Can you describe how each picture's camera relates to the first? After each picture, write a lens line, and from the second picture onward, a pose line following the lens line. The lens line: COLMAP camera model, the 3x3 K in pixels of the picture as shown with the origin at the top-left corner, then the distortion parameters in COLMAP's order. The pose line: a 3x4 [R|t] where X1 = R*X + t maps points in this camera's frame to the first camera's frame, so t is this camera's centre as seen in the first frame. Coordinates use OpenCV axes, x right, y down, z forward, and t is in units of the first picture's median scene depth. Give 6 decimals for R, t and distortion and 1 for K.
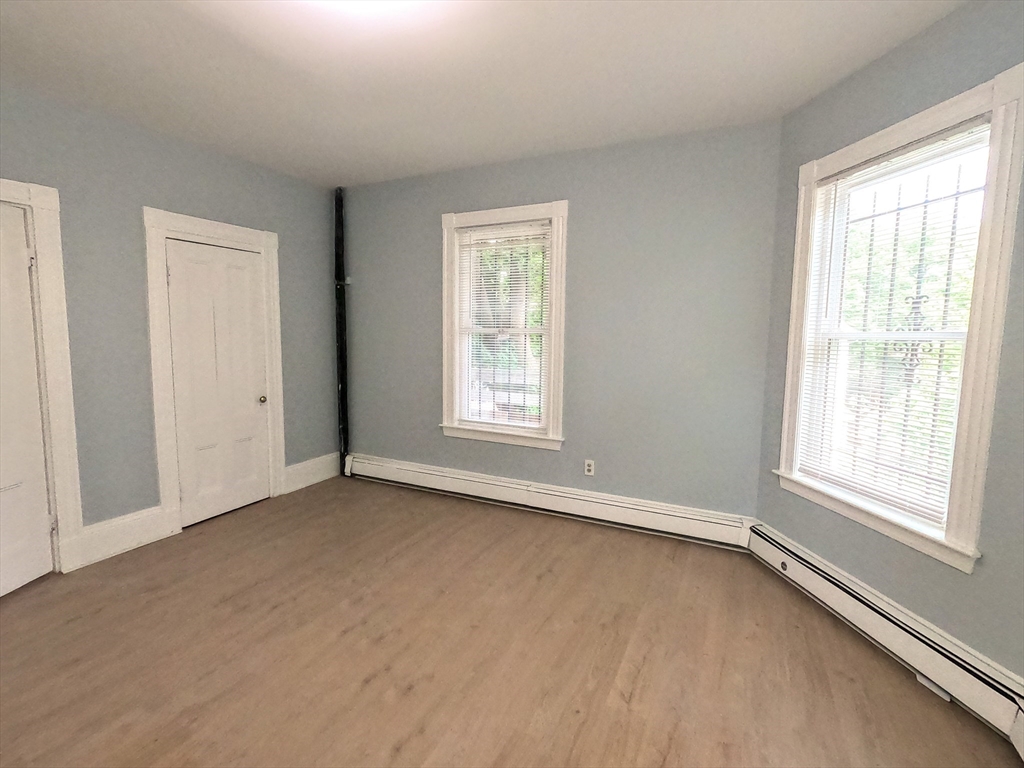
lens RADIAL K [[473.7, 0, 512.7], [0, 473.7, 394.1], [0, 0, 1]] dist [0.000303, -0.000005]
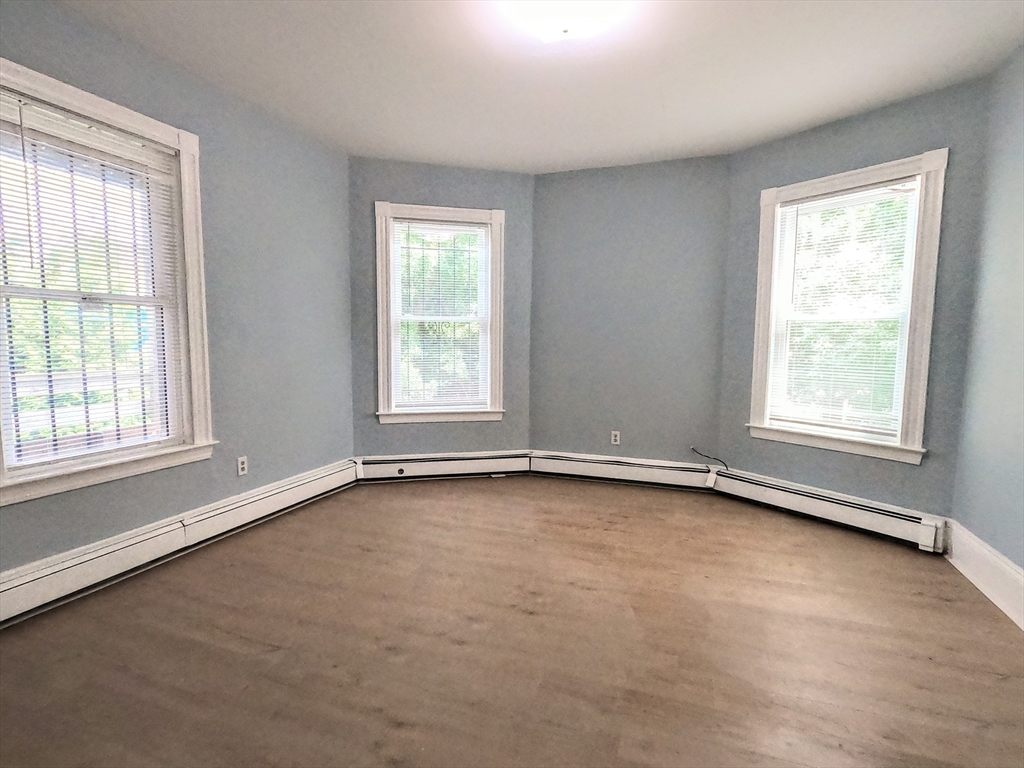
lens RADIAL K [[488.7, 0, 512.0], [0, 488.7, 384.0], [0, 0, 1]] dist [0.001781, 0.000031]
pose [[-0.074282, -0.121361, 0.989825, -0.844613], [0.096676, 0.987016, 0.128272, -0.066383], [-0.992540, 0.105221, -0.061584, 0.633375]]
